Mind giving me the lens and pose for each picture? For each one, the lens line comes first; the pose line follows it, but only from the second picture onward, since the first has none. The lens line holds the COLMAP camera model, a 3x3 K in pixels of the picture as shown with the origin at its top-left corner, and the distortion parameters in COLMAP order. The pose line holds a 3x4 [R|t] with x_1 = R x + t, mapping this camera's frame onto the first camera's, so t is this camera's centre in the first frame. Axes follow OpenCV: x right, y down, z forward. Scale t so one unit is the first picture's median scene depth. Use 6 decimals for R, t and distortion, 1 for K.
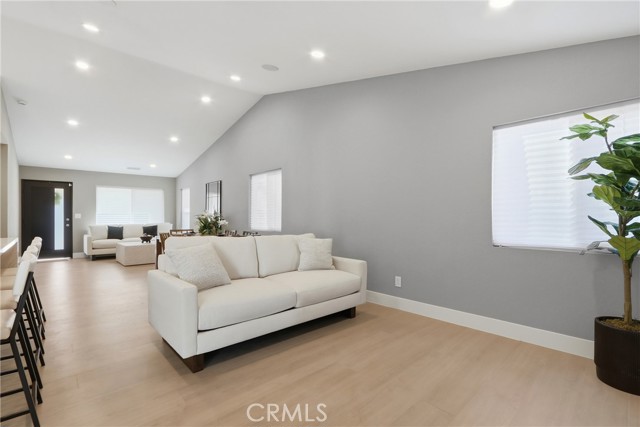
lens RADIAL K [[296.4, 0, 320.7], [0, 296.4, 217.1], [0, 0, 1]] dist [-0.003133, -0.000295]
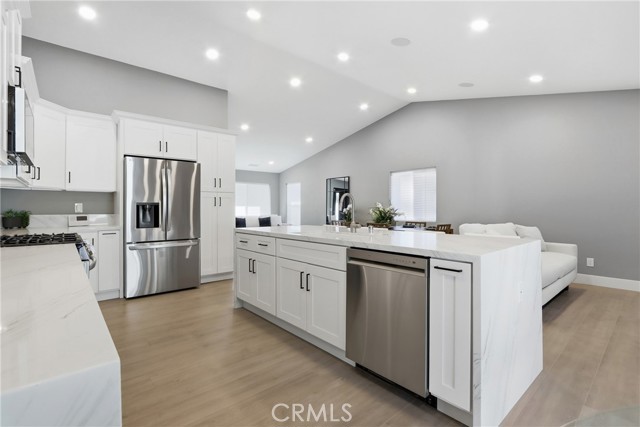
lens RADIAL K [[300.5, 0, 320.2], [0, 300.5, 211.5], [0, 0, 1]] dist [-0.002959, -0.000430]
pose [[0.999679, -0.001019, -0.025307, -0.385521], [0.001209, 0.999971, 0.007502, -0.000400], [0.025299, -0.007531, 0.999652, -0.122103]]
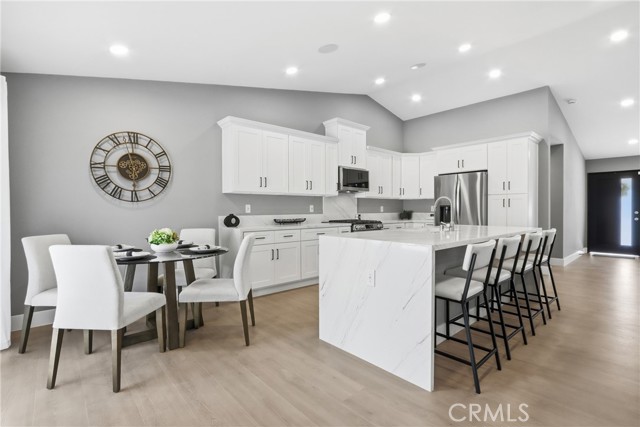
lens RADIAL K [[304.3, 0, 320.0], [0, 304.3, 213.5], [0, 0, 1]] dist [-0.003316, -0.000098]
pose [[-0.011798, 0.010964, -0.999870, 0.056739], [0.001931, 0.999938, 0.010942, -0.000659], [0.999929, -0.001802, -0.011818, 0.071601]]
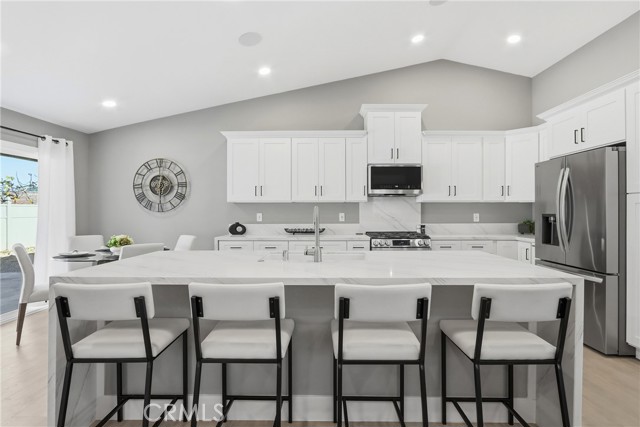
lens RADIAL K [[311.9, 0, 320.0], [0, 311.9, 213.5], [0, 0, 1]] dist [-0.014679, 0.000138]
pose [[-0.680829, 0.002653, -0.732438, -0.163965], [-0.001123, 0.999988, 0.004666, -0.013932], [0.732442, 0.004000, -0.680818, 0.425254]]
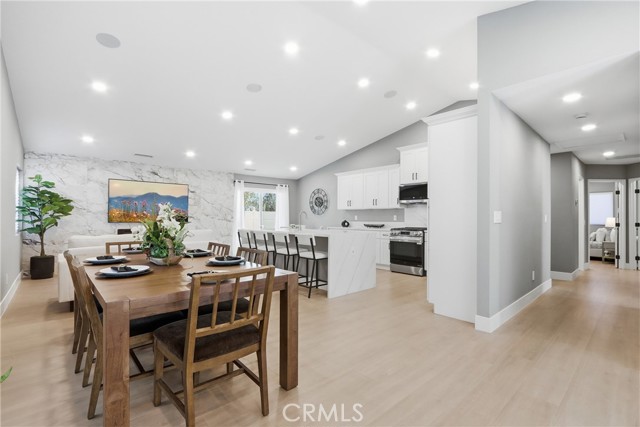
lens RADIAL K [[296.4, 0, 320.7], [0, 296.4, 217.1], [0, 0, 1]] dist [-0.003133, -0.000295]
pose [[-0.999980, -0.005593, 0.003061, -0.407682], [-0.005593, 0.999984, 0.000019, -0.004937], [-0.003061, 0.000002, -0.999995, 0.964533]]
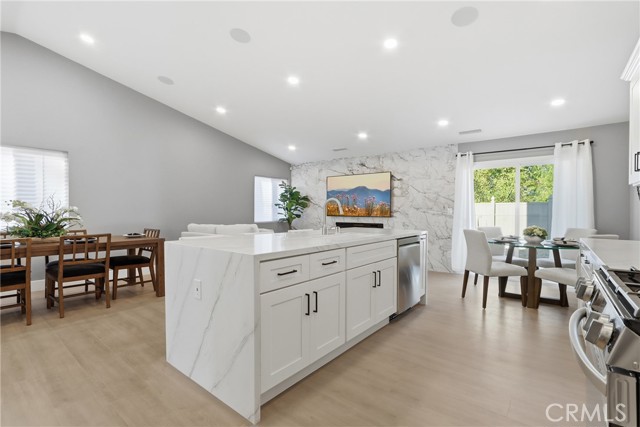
lens RADIAL K [[300.5, 0, 320.2], [0, 300.5, 211.5], [0, 0, 1]] dist [-0.002959, -0.000430]
pose [[-0.159237, -0.004734, 0.987229, -0.740863], [-0.004250, 0.999983, 0.004109, -0.003677], [-0.987231, -0.003541, -0.159255, 0.311271]]
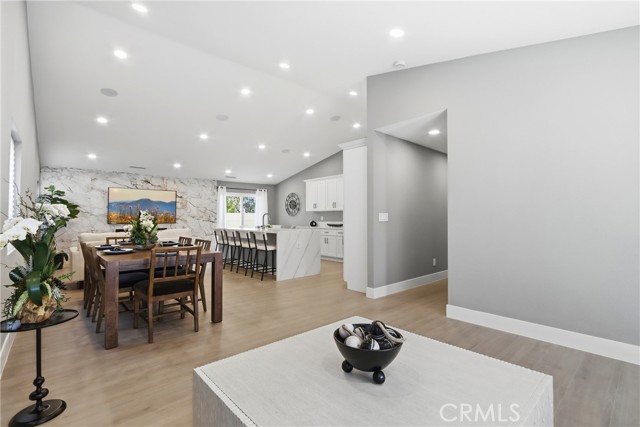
lens RADIAL K [[300.5, 0, 320.2], [0, 300.5, 211.5], [0, 0, 1]] dist [-0.002959, -0.000430]
pose [[-0.999953, 0.000964, 0.009641, -0.532477], [0.000765, 0.999786, -0.020680, -0.005944], [-0.009658, -0.020672, -0.999740, 1.138080]]
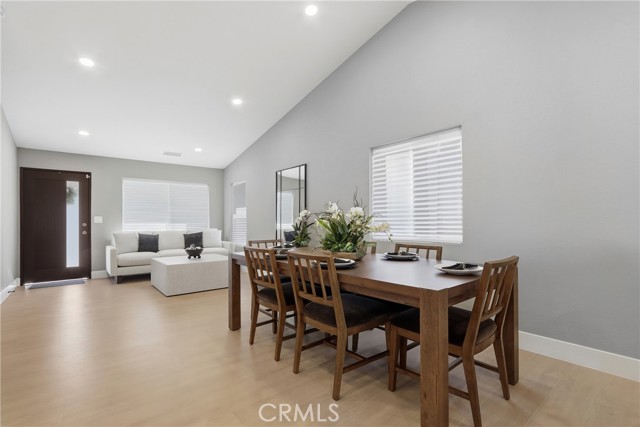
lens RADIAL K [[296.6, 0, 320.8], [0, 296.6, 219.0], [0, 0, 1]] dist [-0.001863, -0.000403]
pose [[0.998489, -0.007250, -0.054468, -0.249150], [0.006741, 0.999932, -0.009532, 0.005283], [0.054533, 0.009150, 0.998470, 0.320099]]
